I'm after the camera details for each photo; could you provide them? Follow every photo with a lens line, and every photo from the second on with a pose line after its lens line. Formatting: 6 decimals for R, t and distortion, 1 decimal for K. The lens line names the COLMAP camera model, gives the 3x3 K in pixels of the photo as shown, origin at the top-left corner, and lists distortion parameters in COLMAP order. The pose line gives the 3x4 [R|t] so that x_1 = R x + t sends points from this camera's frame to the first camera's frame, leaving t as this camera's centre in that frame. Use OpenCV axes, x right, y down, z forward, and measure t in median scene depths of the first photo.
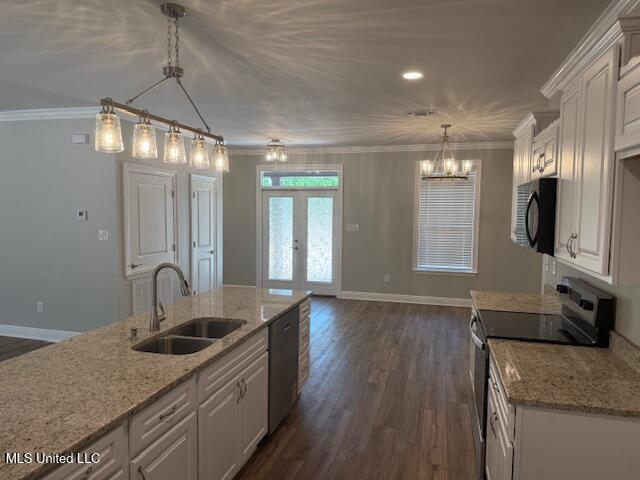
lens RADIAL K [[447.7, 0, 320.0], [0, 447.7, 240.0], [0, 0, 1]] dist [0.060424, -0.076295]
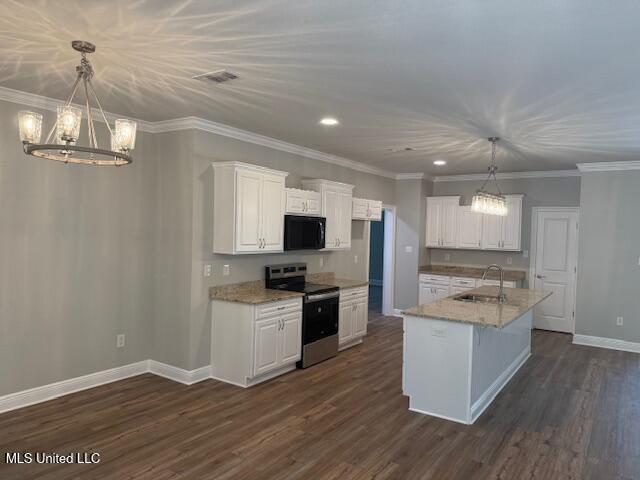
lens RADIAL K [[447.7, 0, 320.0], [0, 447.7, 240.0], [0, 0, 1]] dist [0.060424, -0.076295]
pose [[-0.944143, -0.048378, 0.325966, -0.242800], [-0.020224, 0.995807, 0.089216, -0.203566], [-0.328915, 0.077640, -0.941162, 2.896777]]
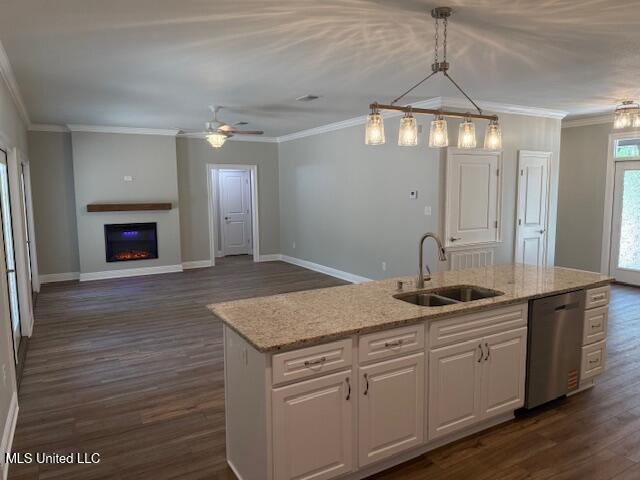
lens RADIAL K [[447.7, 0, 320.0], [0, 447.7, 240.0], [0, 0, 1]] dist [0.060424, -0.076295]
pose [[0.708444, 0.062045, -0.703034, 0.275925], [-0.030220, 0.997881, 0.057614, 0.011581], [0.705120, -0.019570, 0.708818, -0.040744]]
